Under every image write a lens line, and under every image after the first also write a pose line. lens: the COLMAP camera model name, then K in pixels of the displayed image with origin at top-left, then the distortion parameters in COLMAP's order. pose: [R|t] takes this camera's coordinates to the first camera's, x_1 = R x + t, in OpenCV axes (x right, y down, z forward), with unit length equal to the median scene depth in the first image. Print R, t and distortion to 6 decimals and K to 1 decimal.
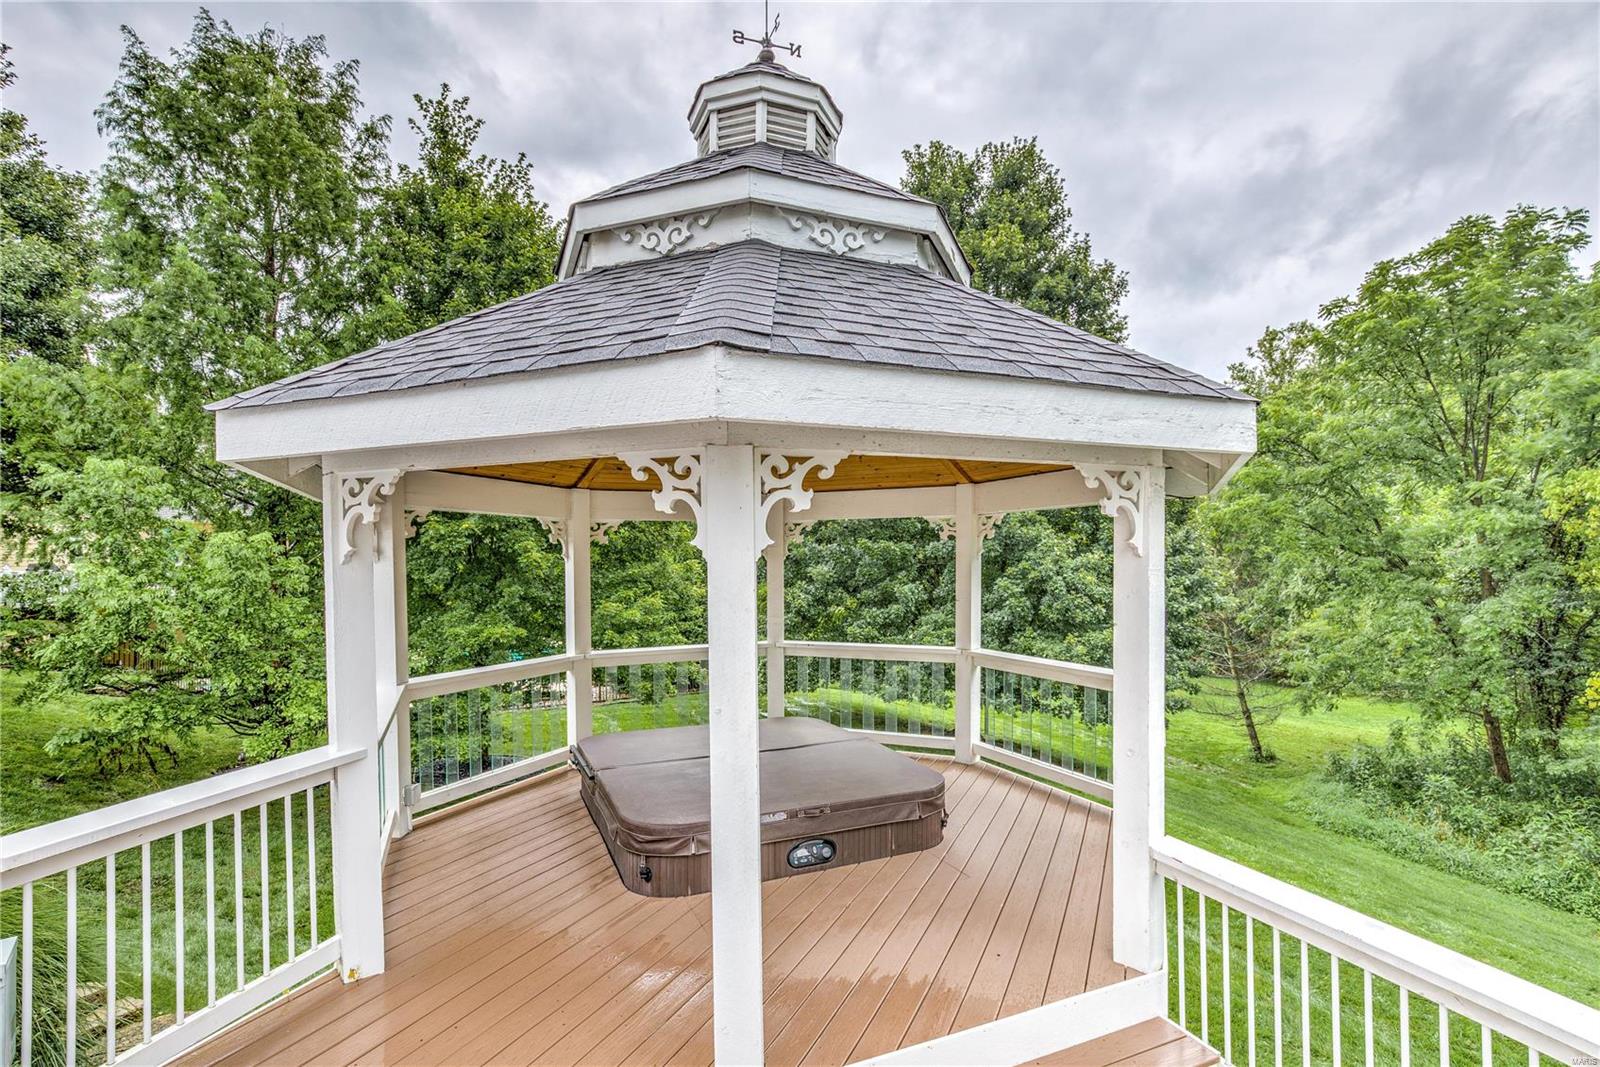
lens RADIAL K [[761.9, 0, 805.0], [0, 761.9, 581.6], [0, 0, 1]] dist [0.001589, 0.000324]
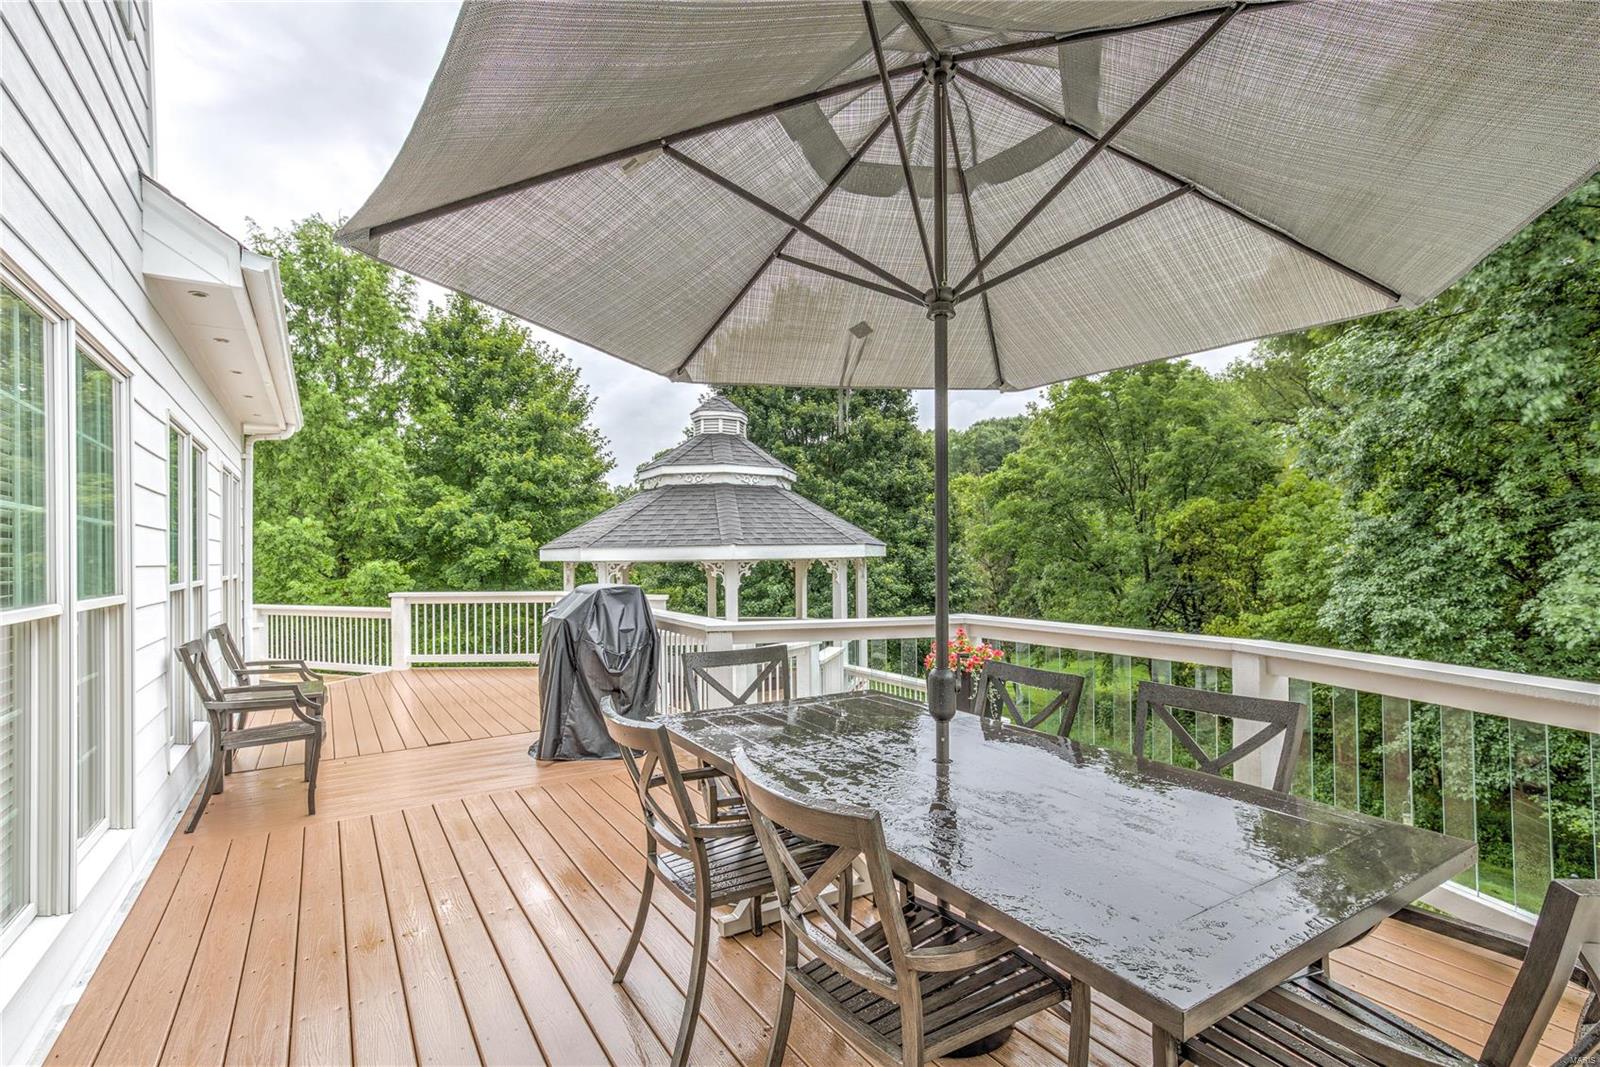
lens RADIAL K [[720.9, 0, 806.7], [0, 720.9, 560.3], [0, 0, 1]] dist [-0.001187, -0.000368]
pose [[0.984494, -0.006895, 0.175283, -0.062850], [0.011040, 0.999682, -0.022682, -0.014477], [-0.175071, 0.024266, 0.984257, -0.482955]]
